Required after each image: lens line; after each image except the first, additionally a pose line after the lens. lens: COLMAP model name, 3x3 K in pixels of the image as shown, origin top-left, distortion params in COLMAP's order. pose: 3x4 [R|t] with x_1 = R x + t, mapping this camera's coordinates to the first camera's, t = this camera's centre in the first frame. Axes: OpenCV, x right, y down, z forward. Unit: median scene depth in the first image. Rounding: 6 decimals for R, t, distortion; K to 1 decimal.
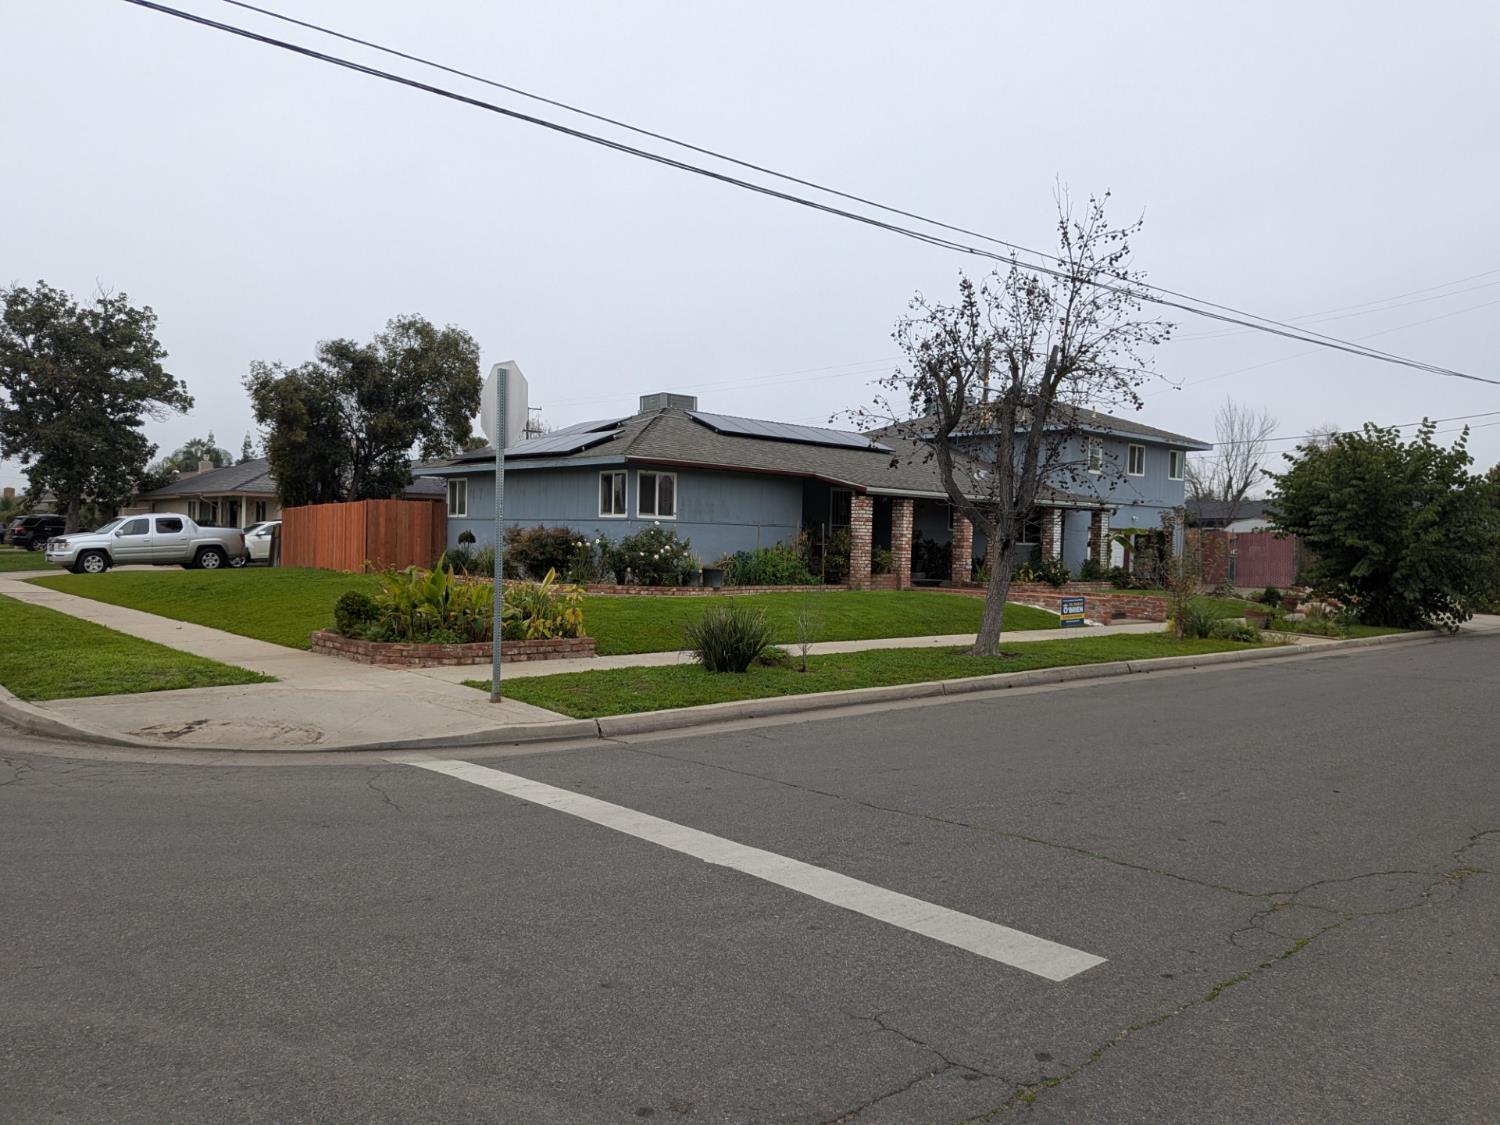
lens RADIAL K [[1075.1, 0, 742.7], [0, 1075.1, 527.4], [0, 0, 1]] dist [0.042780, -0.003528]
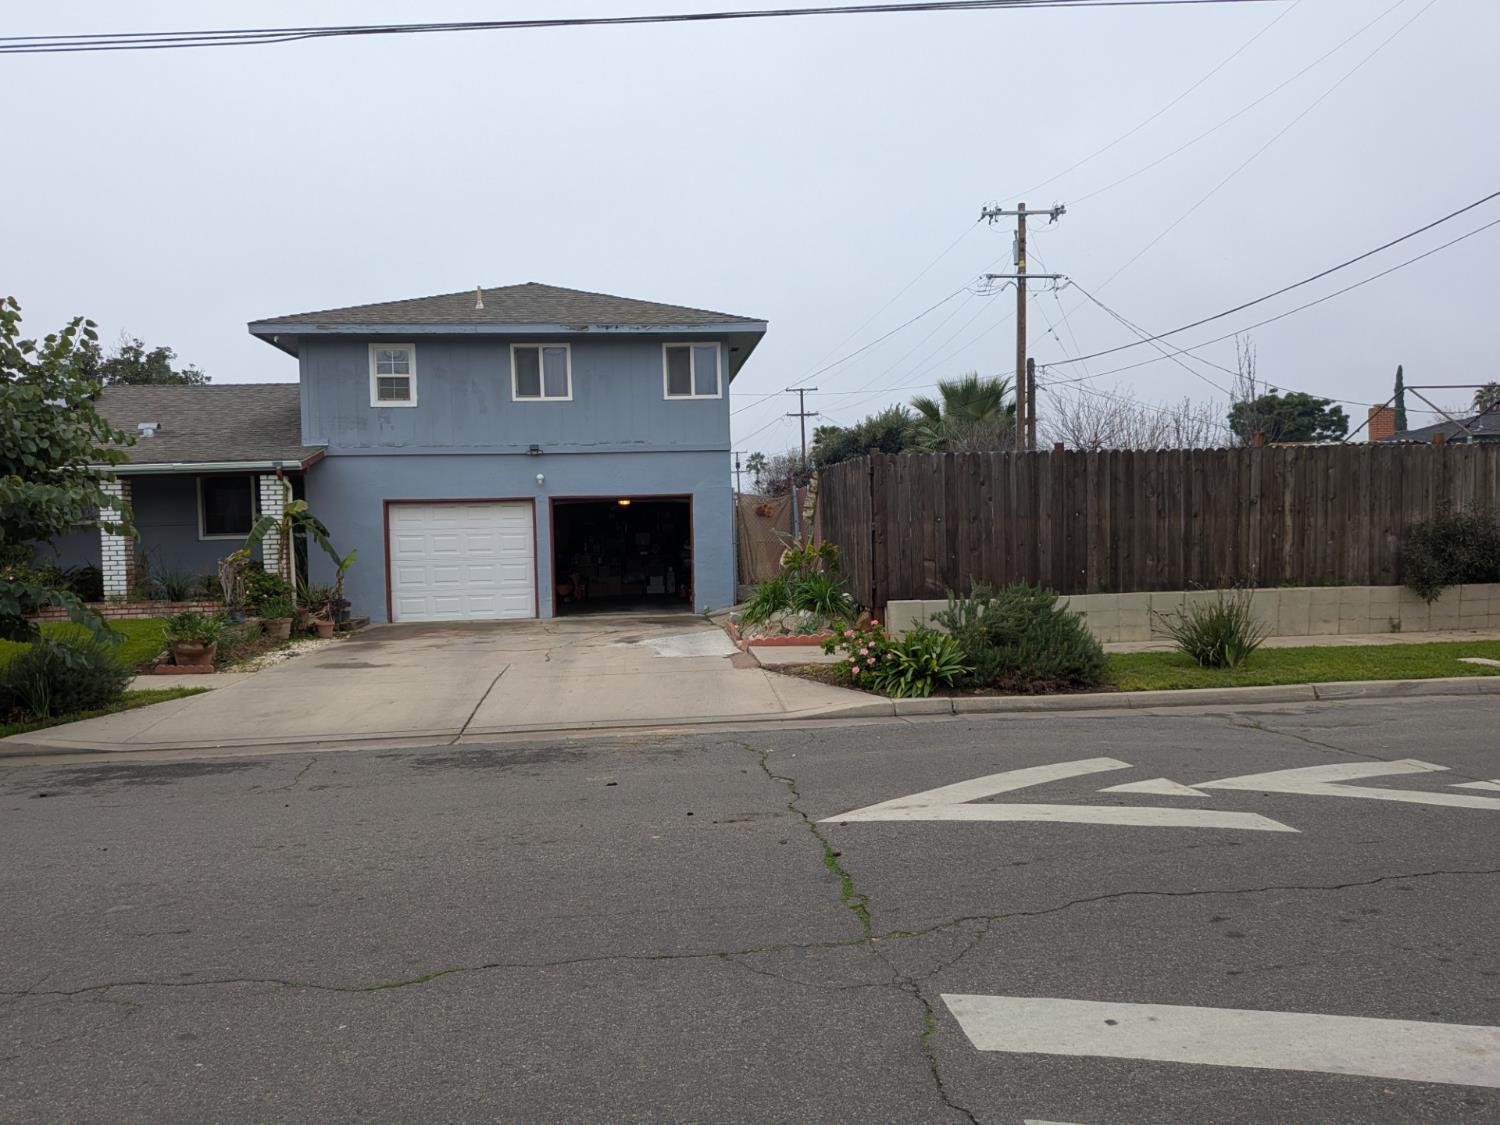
lens RADIAL K [[1074.3, 0, 750.0], [0, 1074.3, 562.5], [0, 0, 1]] dist [0.089846, -0.128403]
pose [[0.799255, -0.027808, -0.600348, 0.874357], [0.052005, 0.998382, 0.022990, 0.030560], [0.598738, -0.049595, 0.799408, 0.704700]]
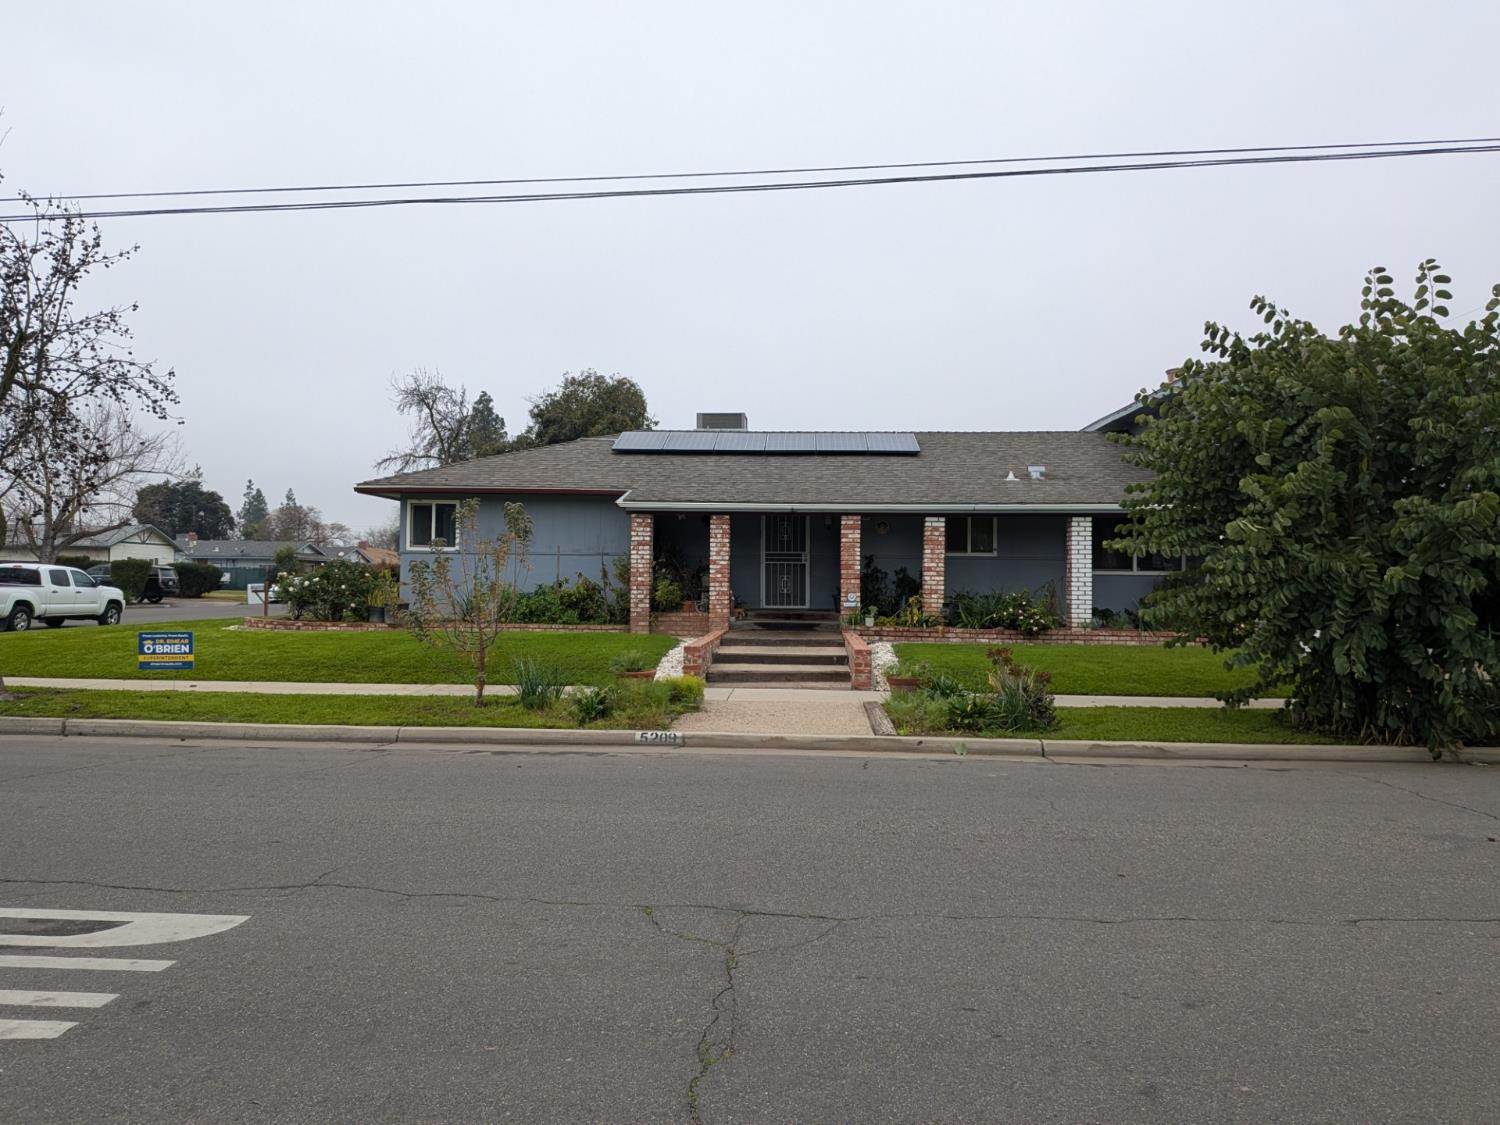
lens RADIAL K [[1074.3, 0, 750.0], [0, 1074.3, 562.5], [0, 0, 1]] dist [0.089846, -0.128403]
pose [[0.709094, -0.027861, -0.704563, 0.574570], [0.014582, 0.999585, -0.024851, 0.021875], [0.704963, 0.007348, 0.709206, 0.390725]]
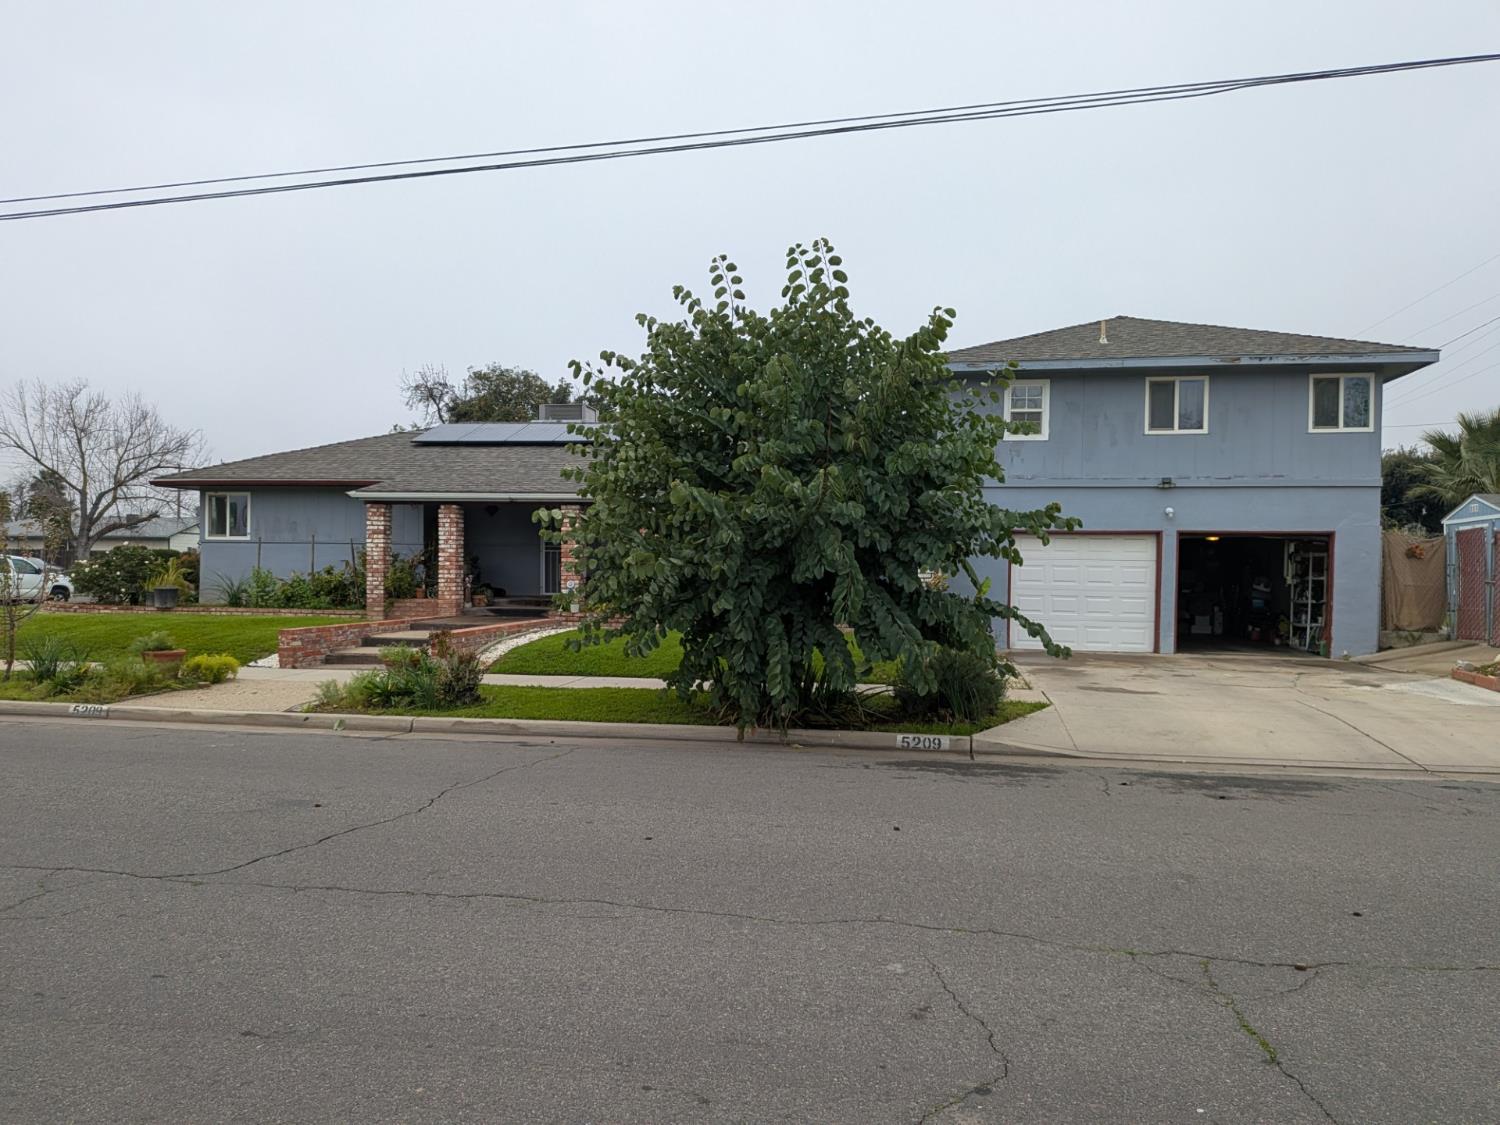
lens RADIAL K [[1077.7, 0, 750.8], [0, 1077.7, 584.0], [0, 0, 1]] dist [0.090380, -0.135611]
pose [[0.620791, -0.005771, -0.783955, 0.745369], [0.012030, 0.999925, 0.002165, 0.027013], [0.783884, -0.010775, 0.620814, 0.557732]]
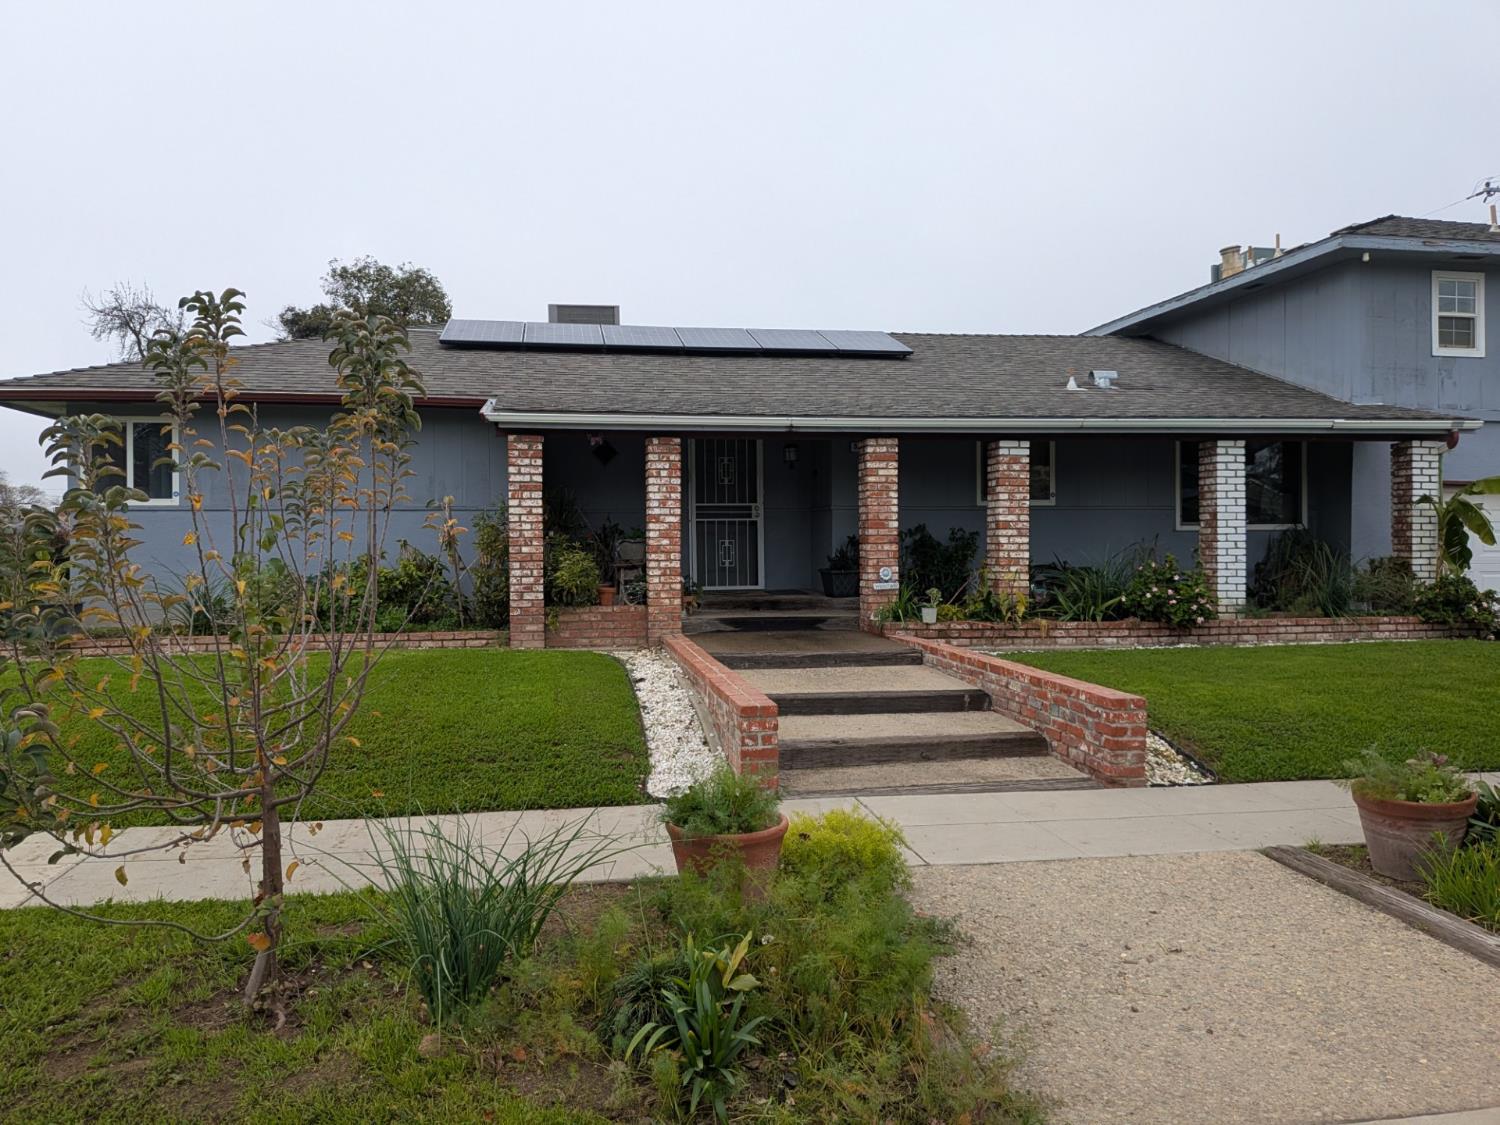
lens RADIAL K [[1079.7, 0, 720.3], [0, 1079.7, 556.7], [0, 0, 1]] dist [0.069324, -0.124662]
pose [[0.832544, -0.021853, -0.553528, 0.340469], [0.032614, 0.999422, 0.009598, 0.015974], [0.552998, -0.026043, 0.832775, 0.526760]]
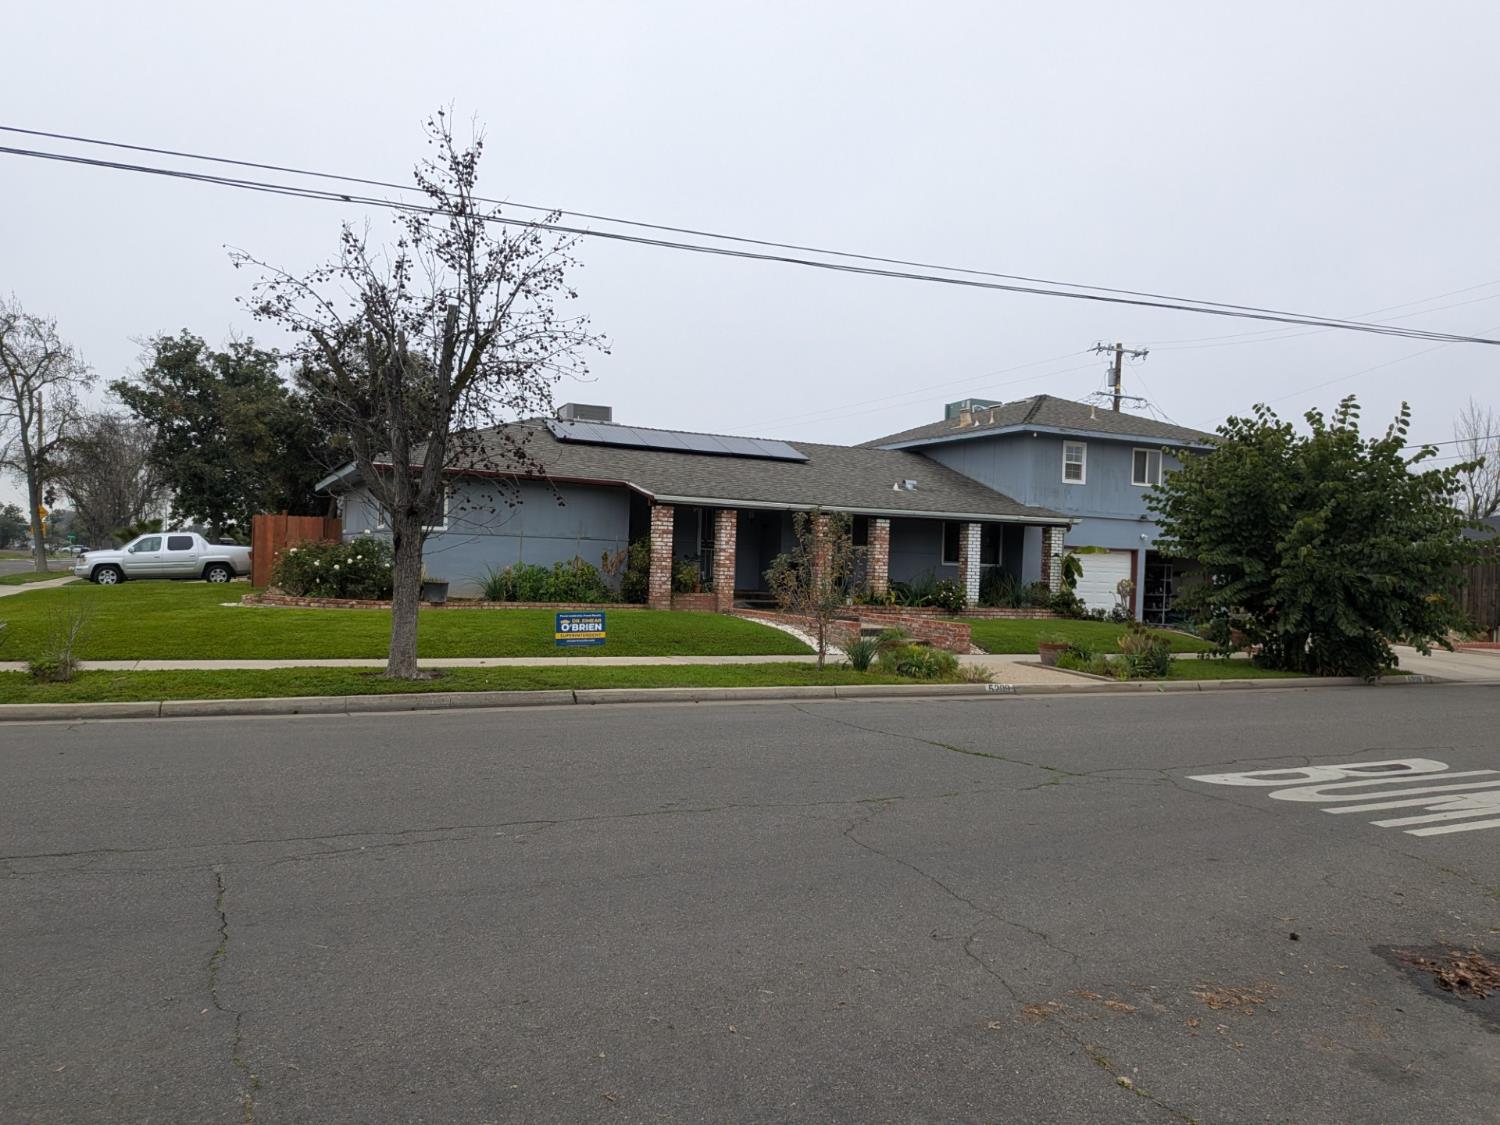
lens RADIAL K [[1074.3, 0, 750.0], [0, 1074.3, 562.5], [0, 0, 1]] dist [0.089846, -0.128403]
pose [[0.960055, 0.006340, -0.279738, 0.342092], [-0.006066, 0.999980, 0.001843, 0.012793], [0.279744, -0.000072, 0.960075, 0.126795]]
